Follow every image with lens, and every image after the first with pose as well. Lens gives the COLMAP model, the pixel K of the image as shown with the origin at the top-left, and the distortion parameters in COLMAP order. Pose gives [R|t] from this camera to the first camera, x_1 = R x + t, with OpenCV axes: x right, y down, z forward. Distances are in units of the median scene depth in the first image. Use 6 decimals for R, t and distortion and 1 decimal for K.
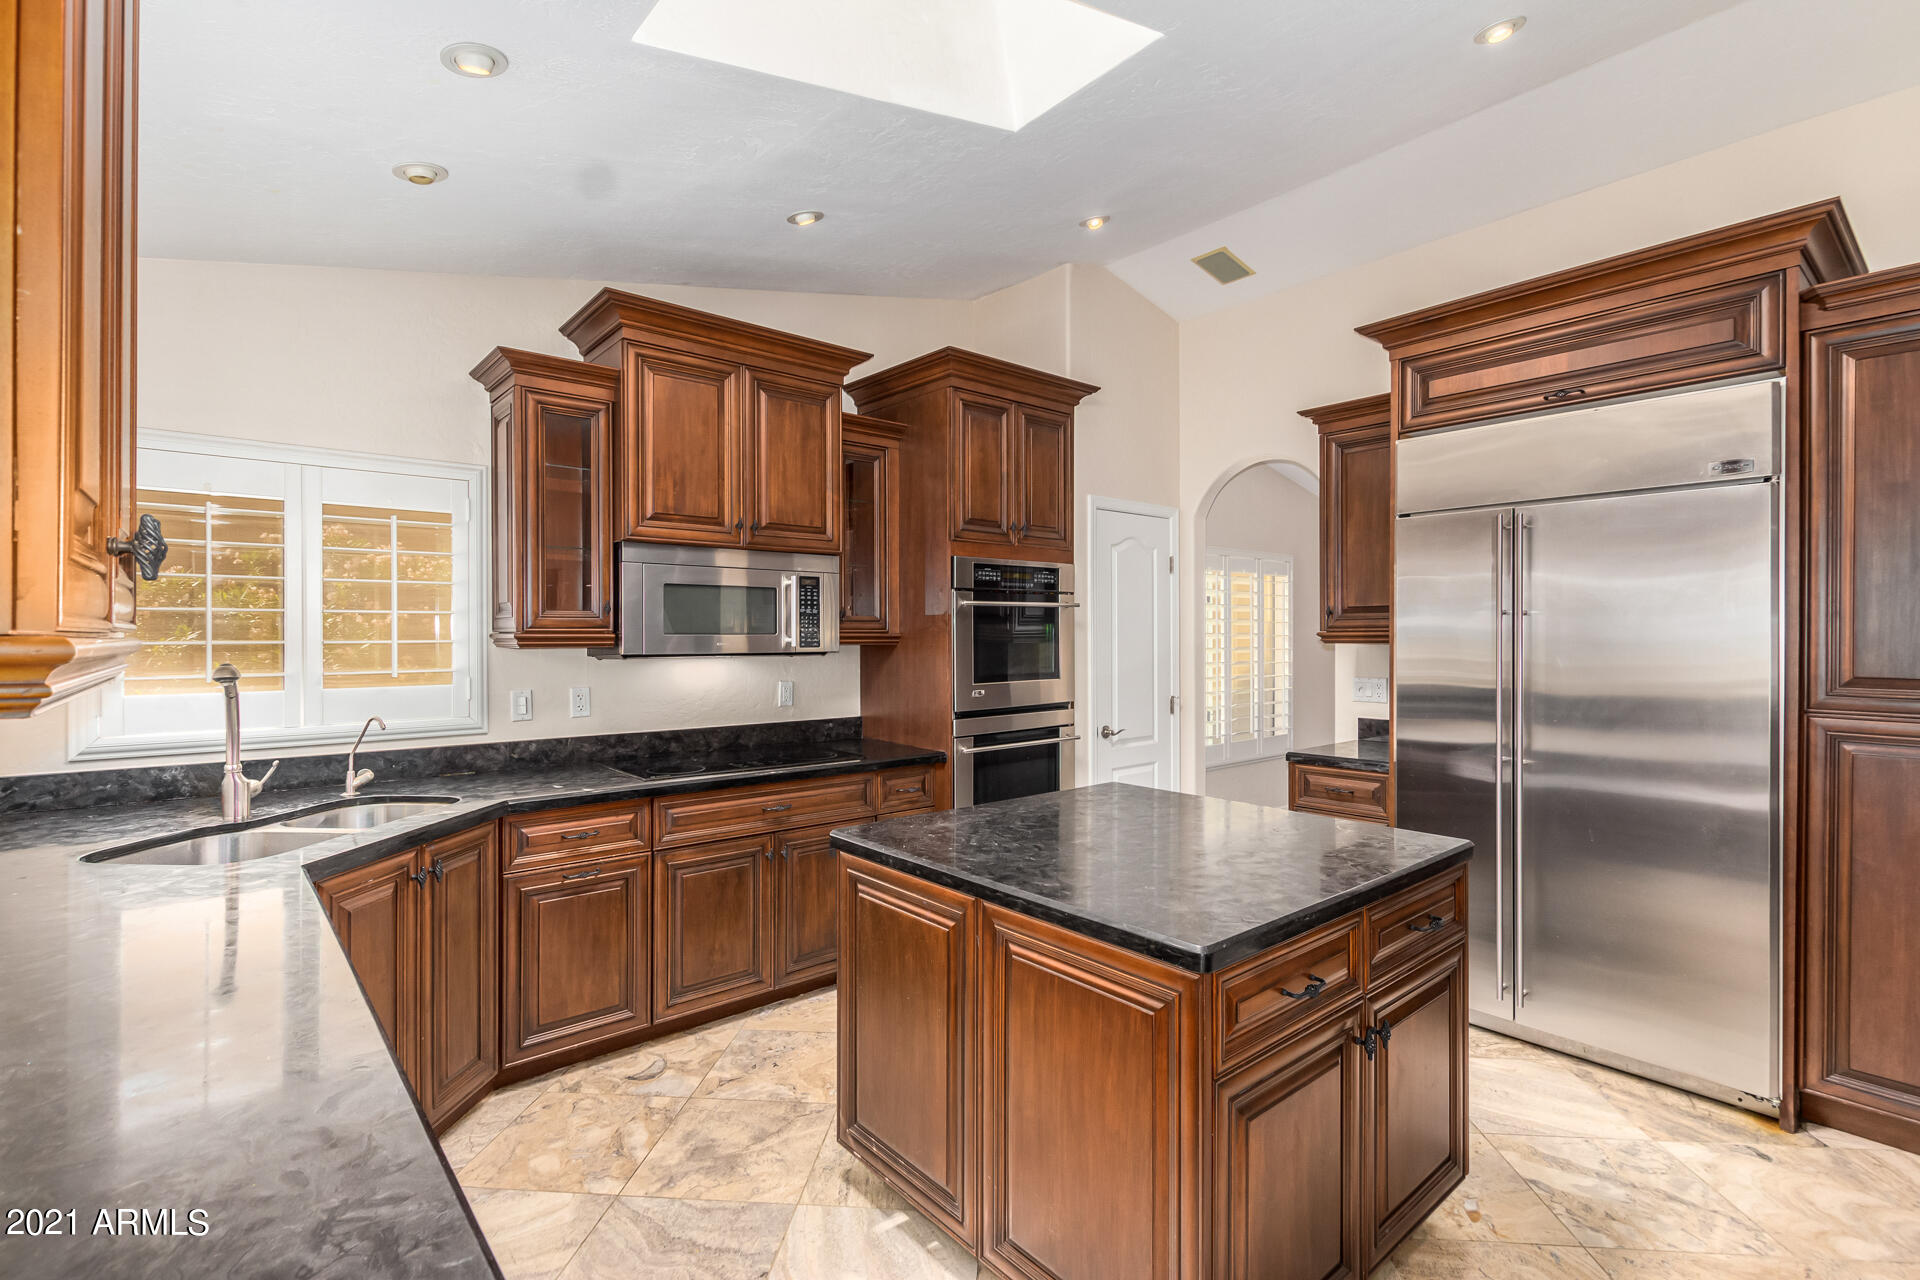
lens RADIAL K [[885.2, 0, 962.4], [0, 885.2, 632.9], [0, 0, 1]] dist [0.002314, -0.000430]
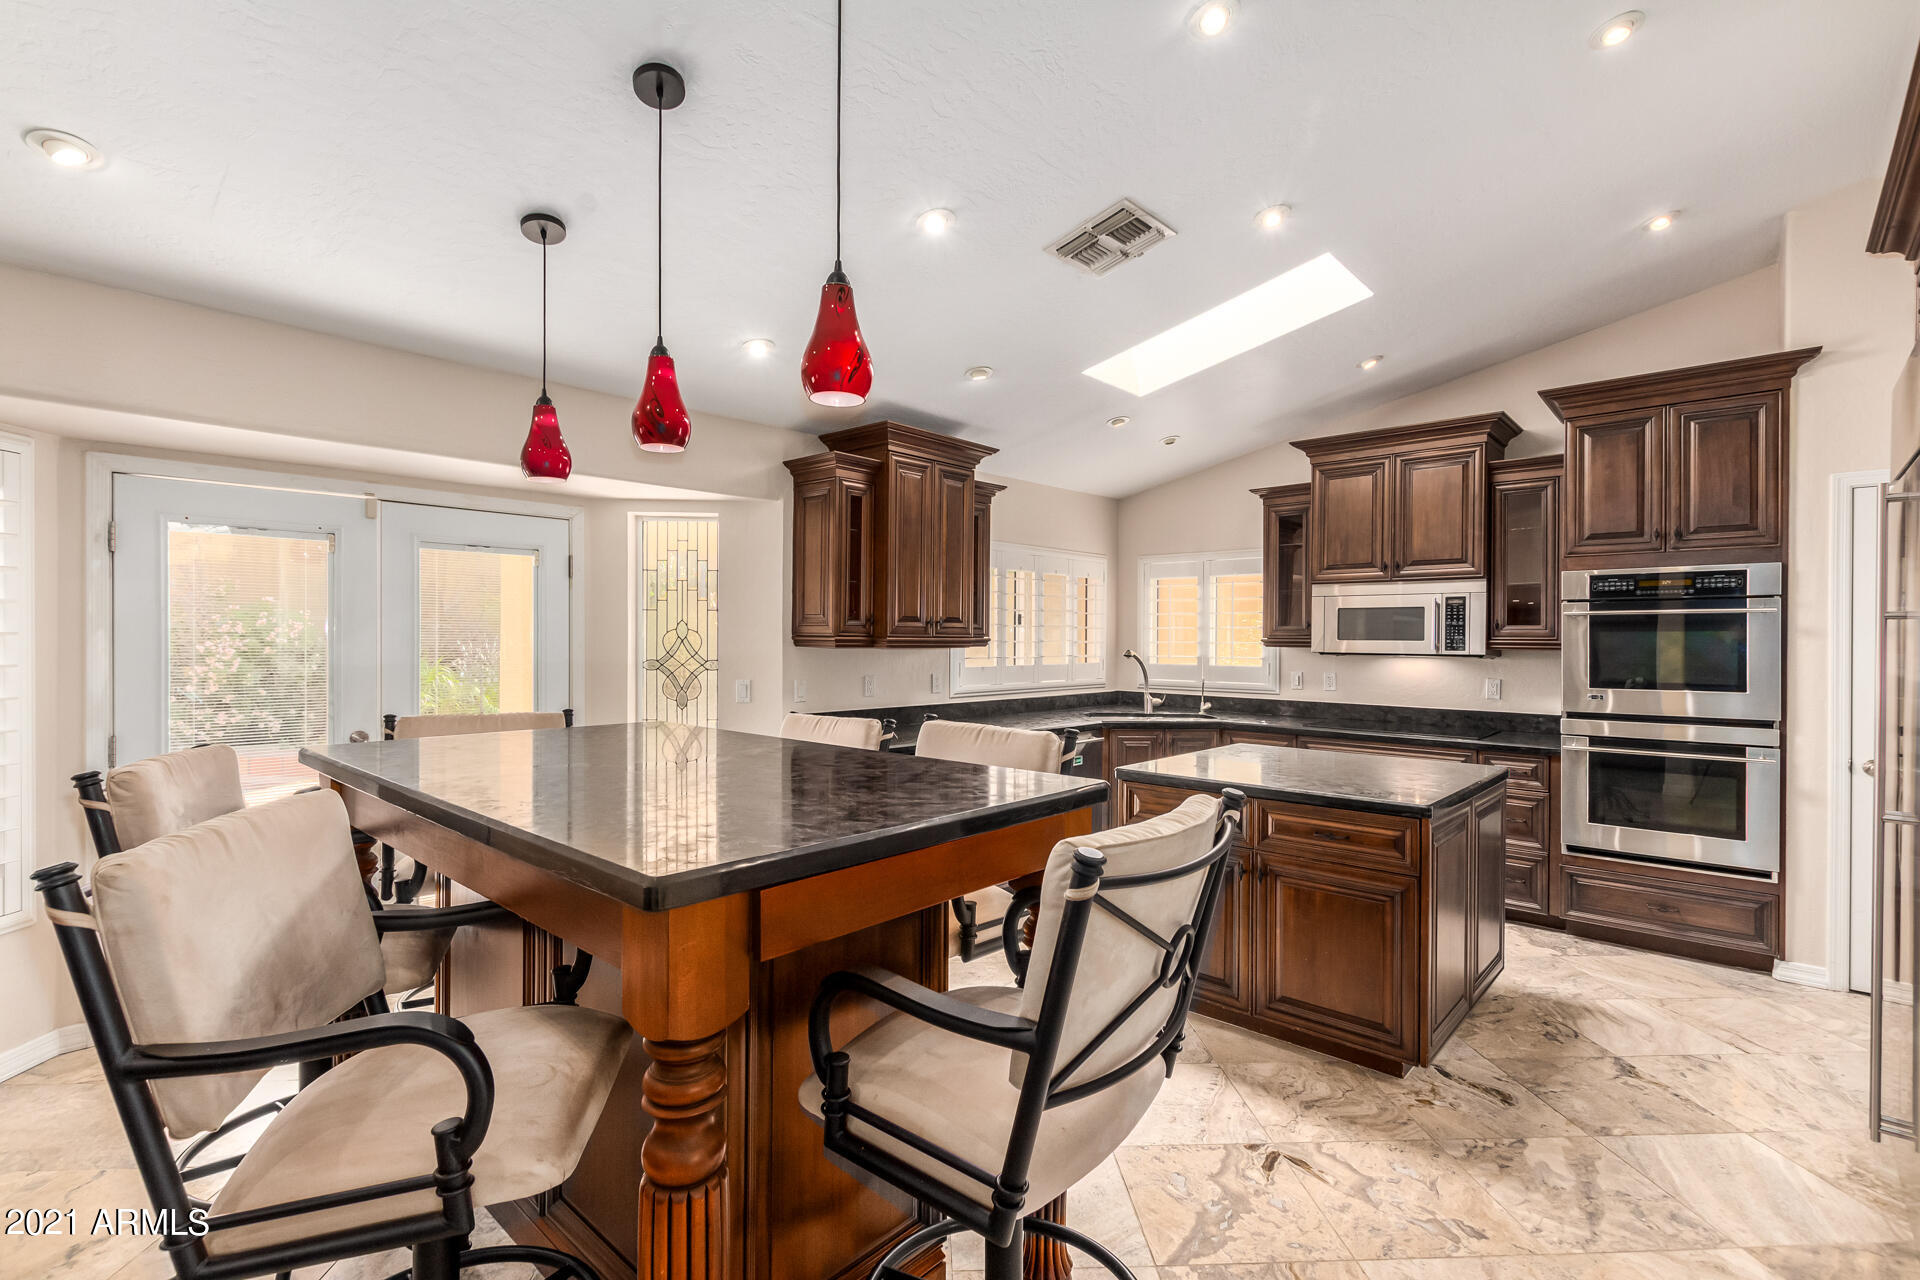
lens RADIAL K [[885.2, 0, 954.2], [0, 885.2, 650.5], [0, 0, 1]] dist [0.002314, -0.000430]
pose [[0.116704, 0.015276, -0.993049, 1.033537], [-0.005836, 0.999875, 0.014695, 0.000620], [0.993150, 0.004081, 0.116778, 0.110340]]
